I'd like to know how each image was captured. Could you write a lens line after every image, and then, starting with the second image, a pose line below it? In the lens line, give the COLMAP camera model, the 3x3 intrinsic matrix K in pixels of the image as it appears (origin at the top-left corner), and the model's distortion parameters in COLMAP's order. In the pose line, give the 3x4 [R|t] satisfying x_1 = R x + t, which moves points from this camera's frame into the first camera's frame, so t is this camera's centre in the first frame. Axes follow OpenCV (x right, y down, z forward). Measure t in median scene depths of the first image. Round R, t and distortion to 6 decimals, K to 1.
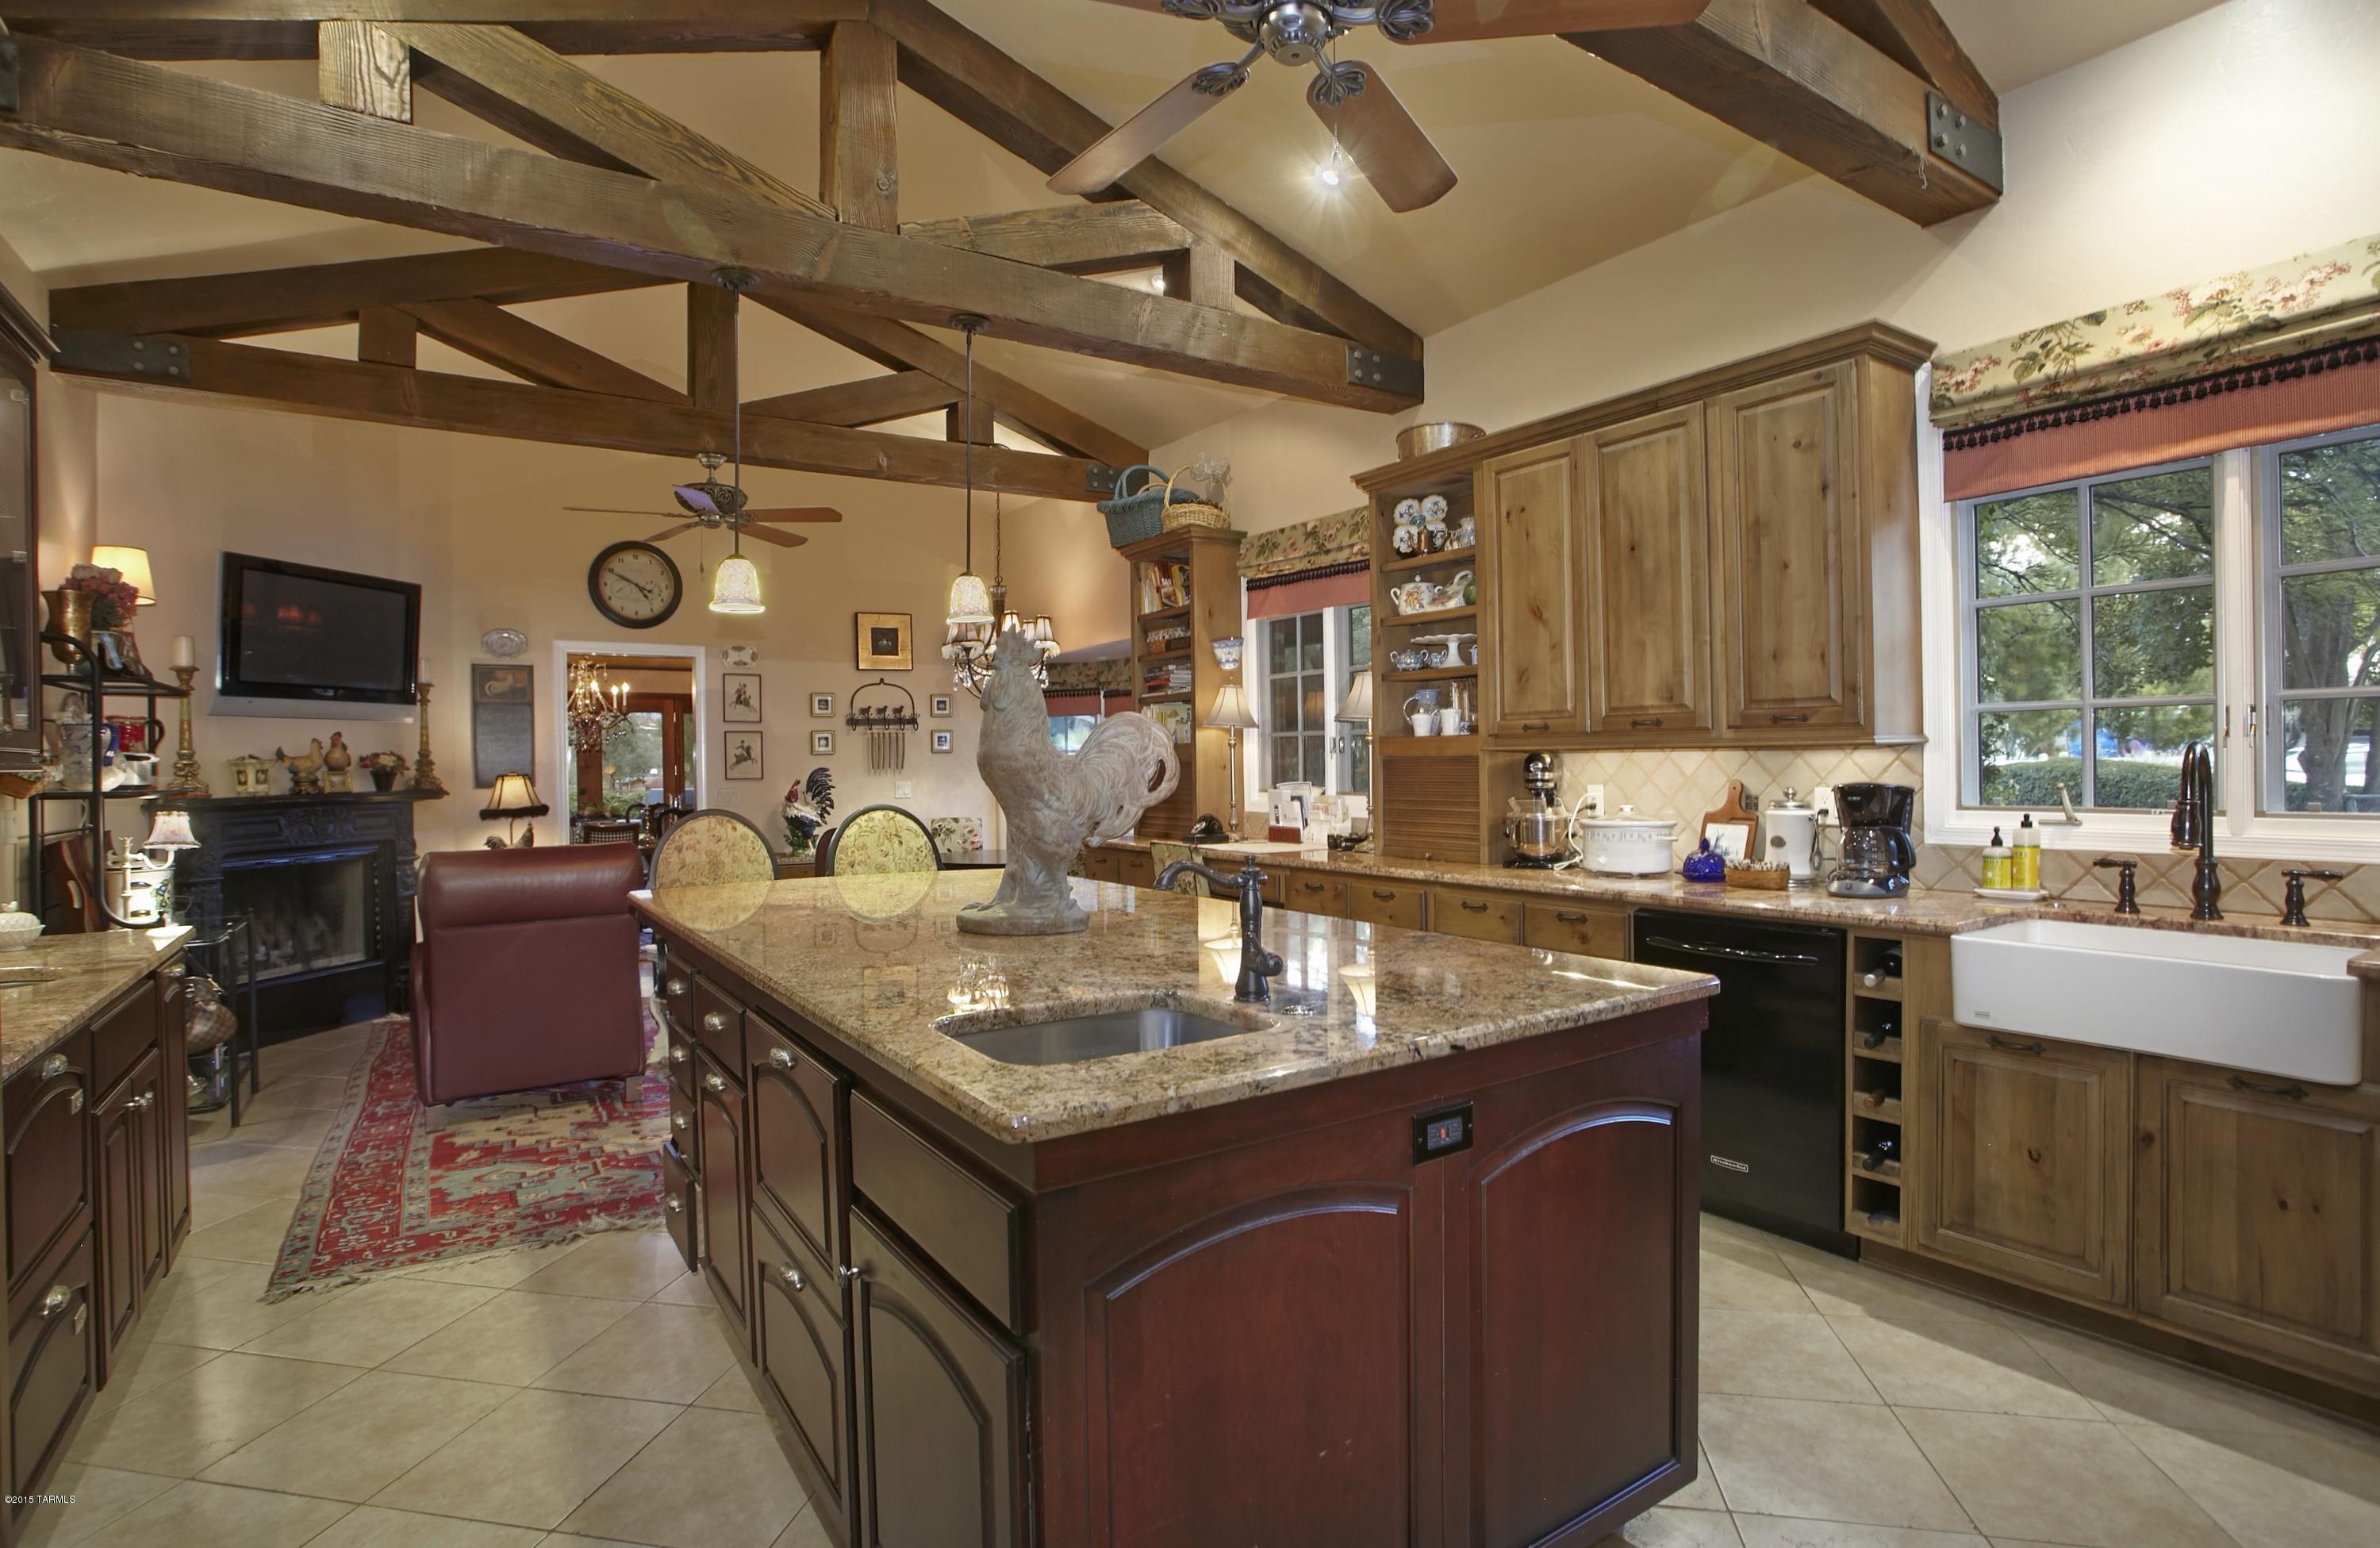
lens RADIAL K [[1187.4, 0, 1194.1], [0, 1187.4, 764.6], [0, 0, 1]] dist [-0.022289, 0.000171]
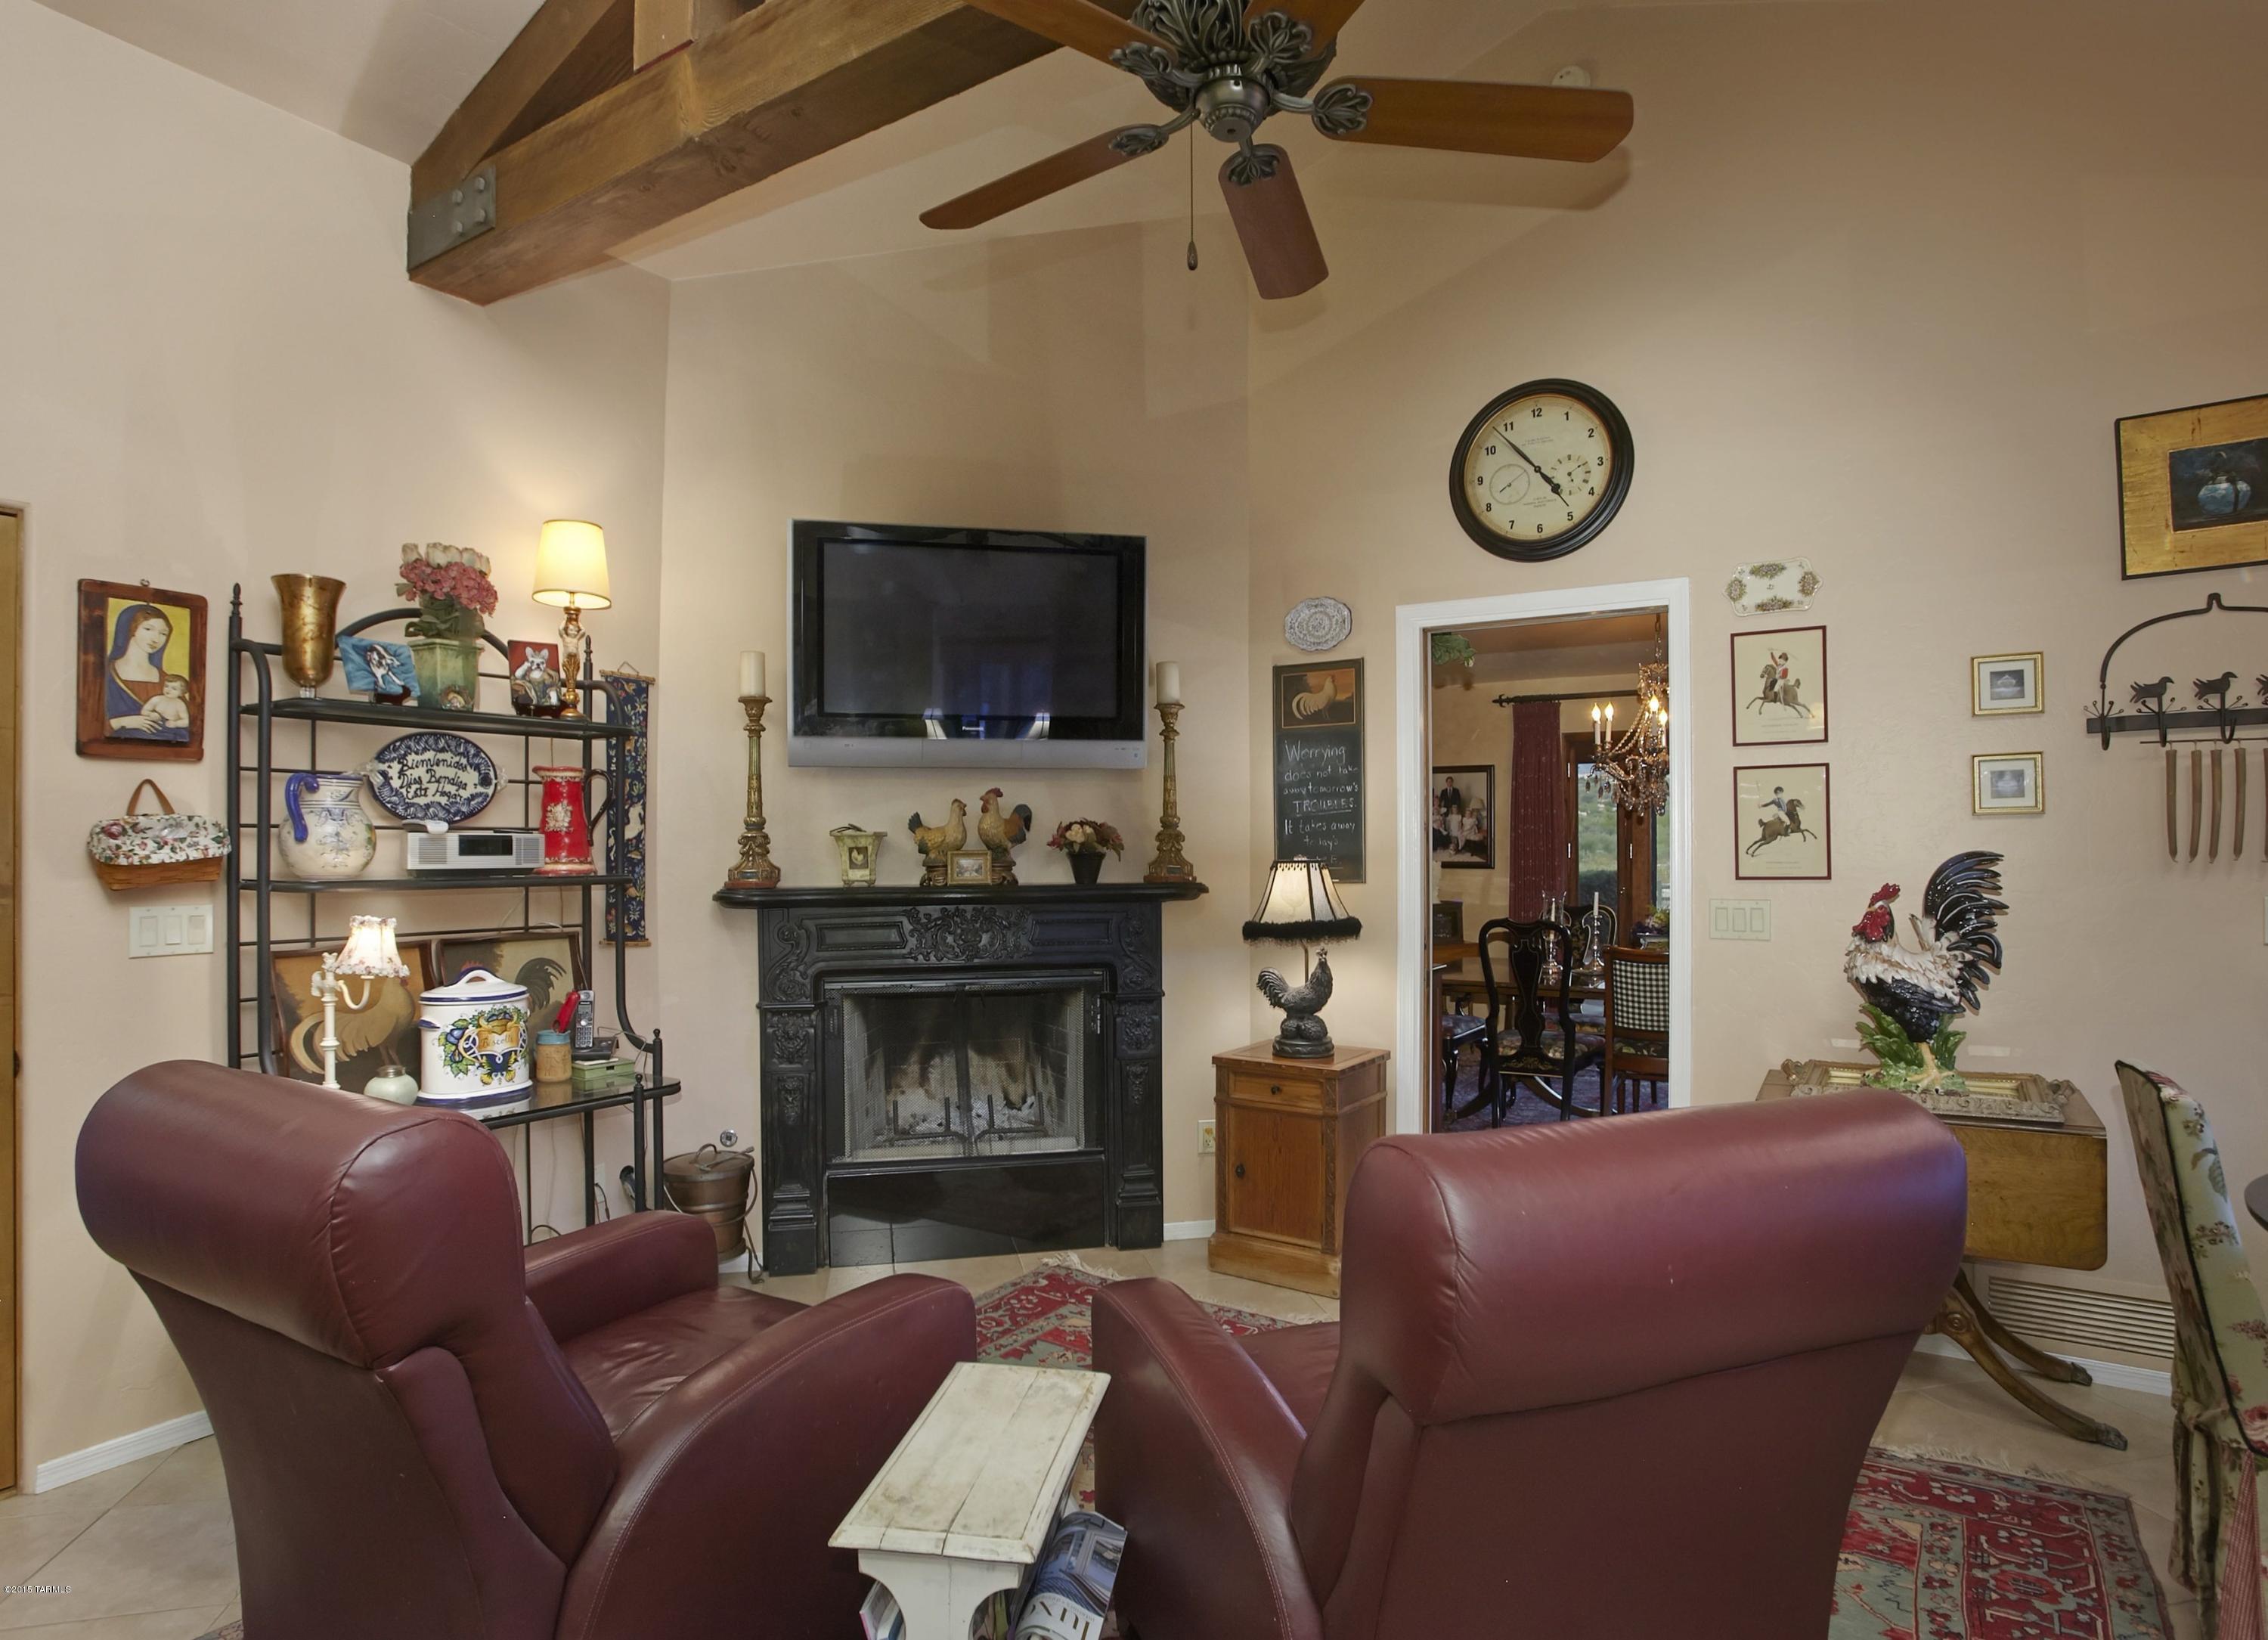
lens RADIAL K [[1216.1, 0, 1130.7], [0, 1216.1, 843.7], [0, 0, 1]] dist [-0.060652, 0.028237]
pose [[0.400634, 0.008629, -0.916198, -0.098813], [-0.003743, 0.999963, 0.007781, -0.002708], [0.916231, 0.000312, 0.400651, 0.742967]]
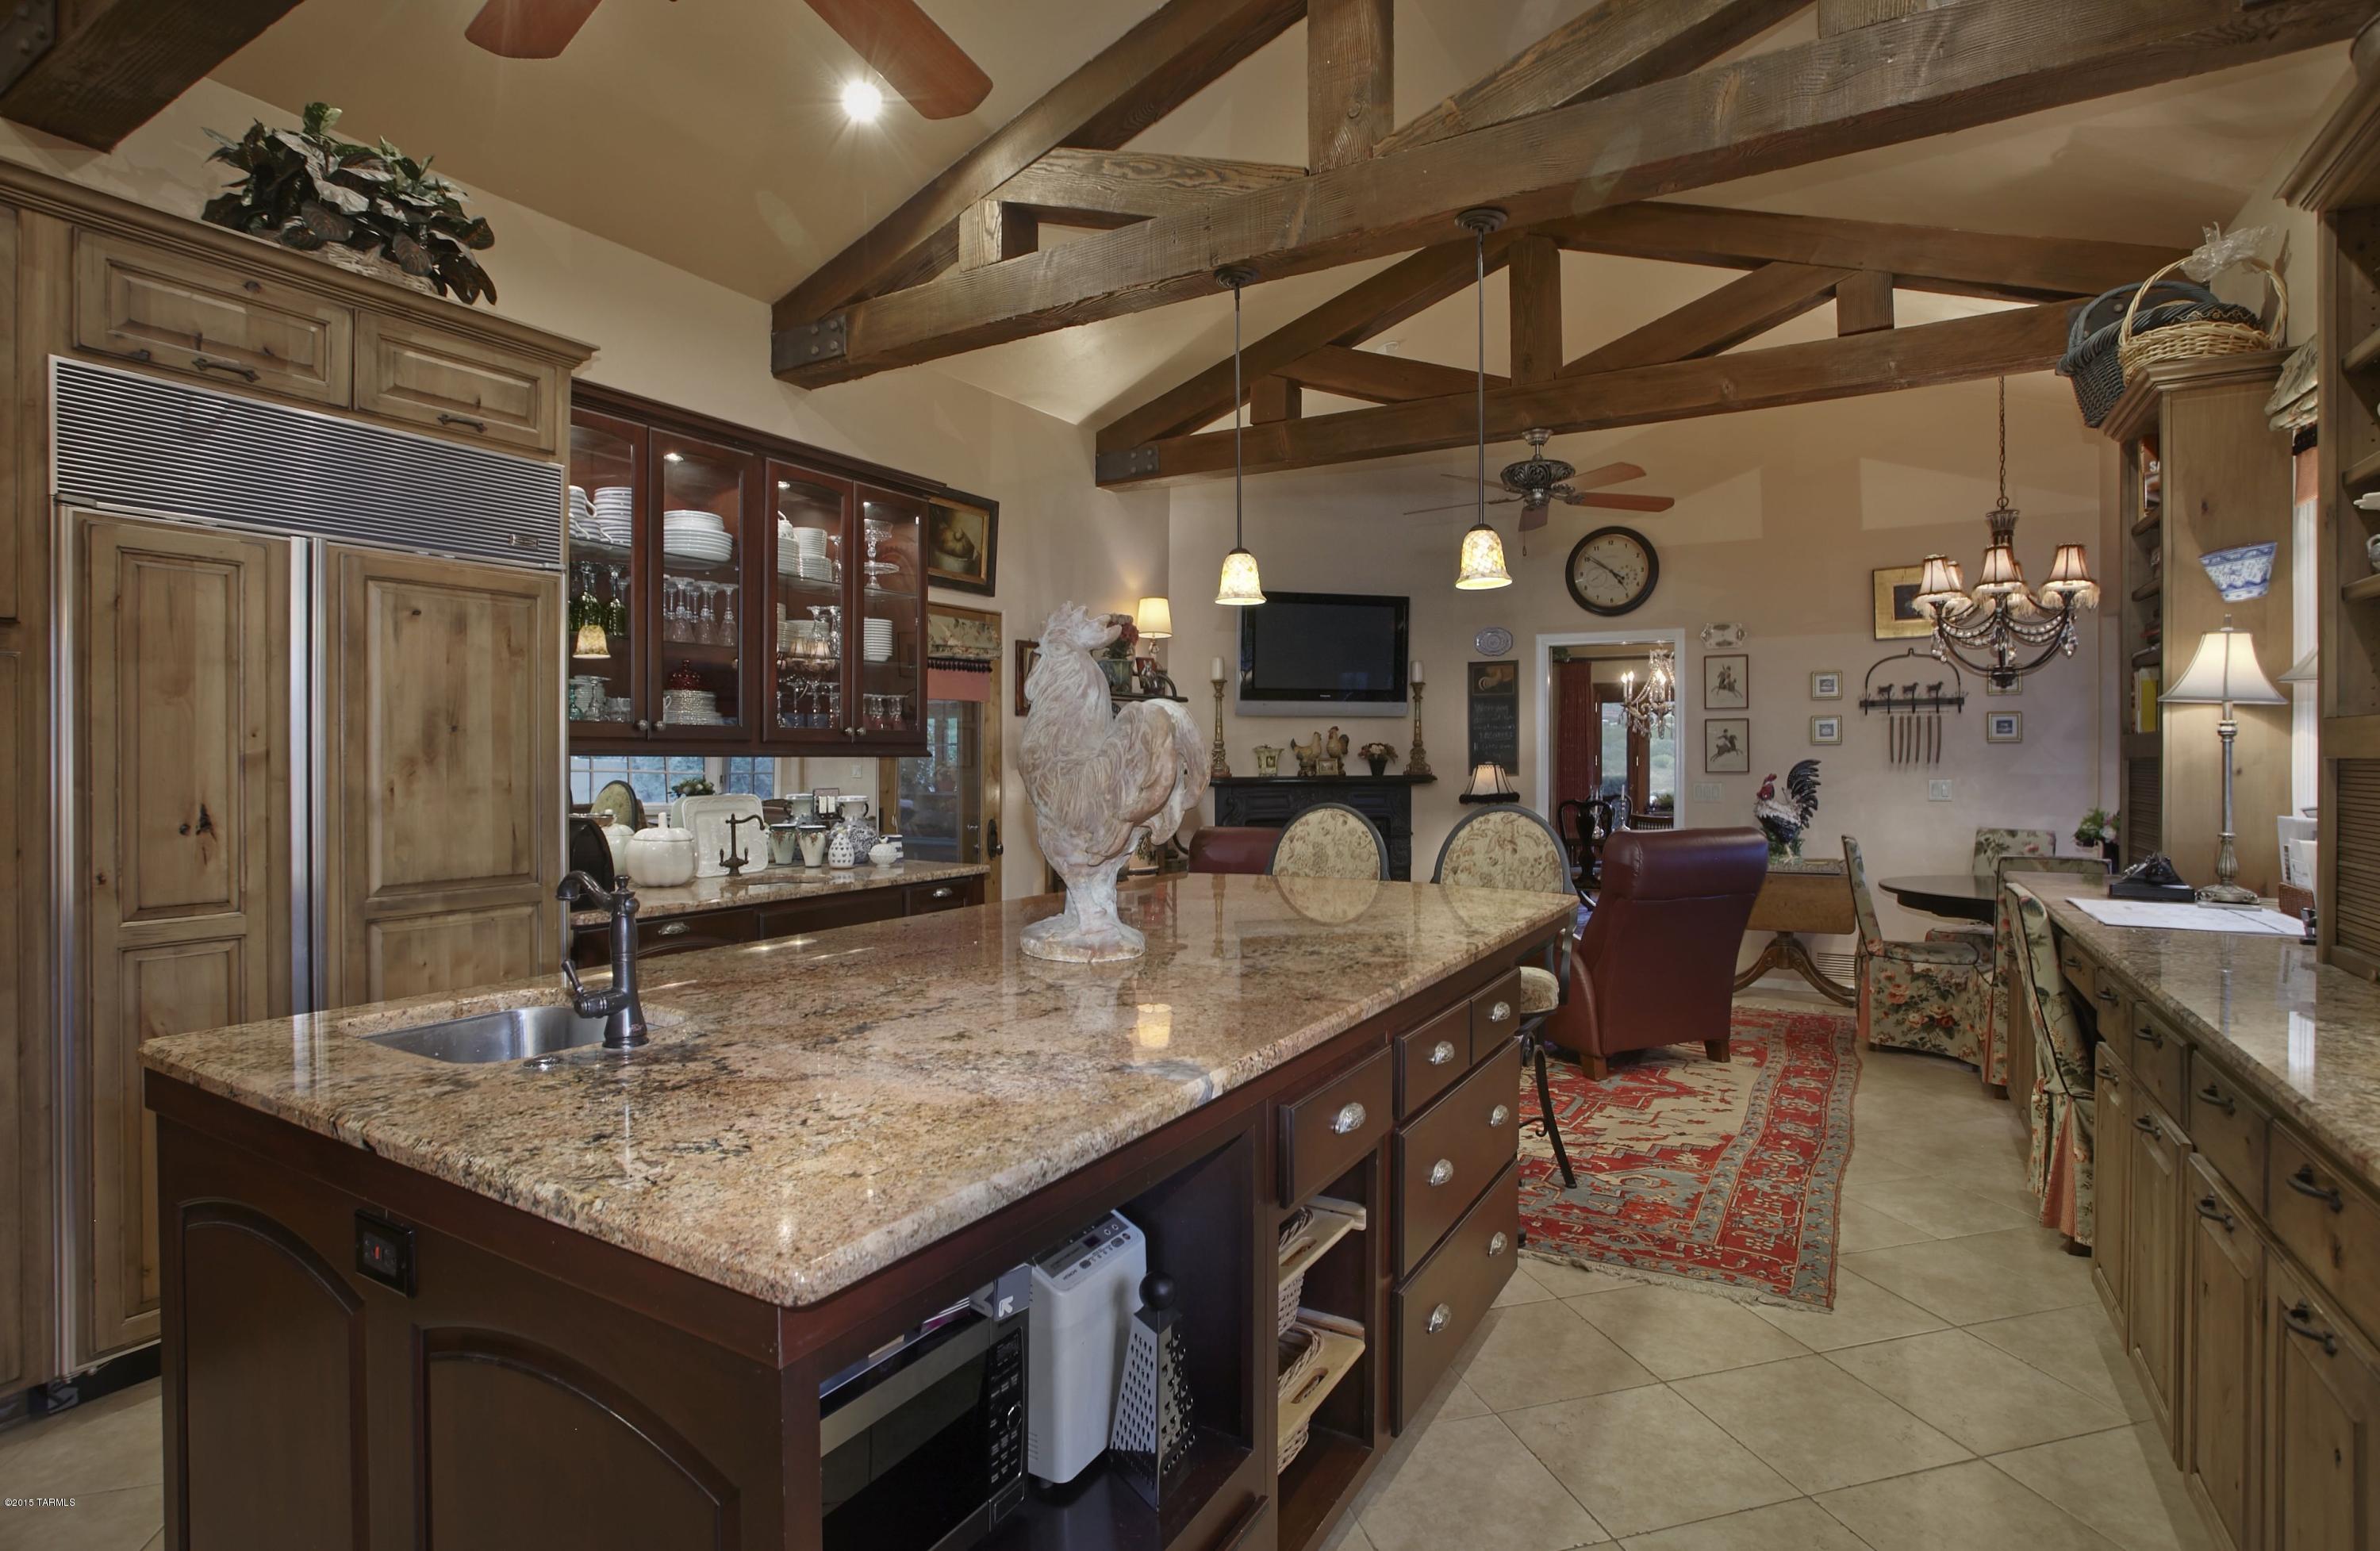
lens RADIAL K [[1187.3, 0, 1194.1], [0, 1187.3, 766.1], [0, 0, 1]] dist [-0.022289, 0.000171]
pose [[0.454692, 0.018737, -0.890451, 0.282532], [-0.006926, 0.999823, 0.017502, -0.006165], [0.890622, -0.001791, 0.454742, 0.280567]]
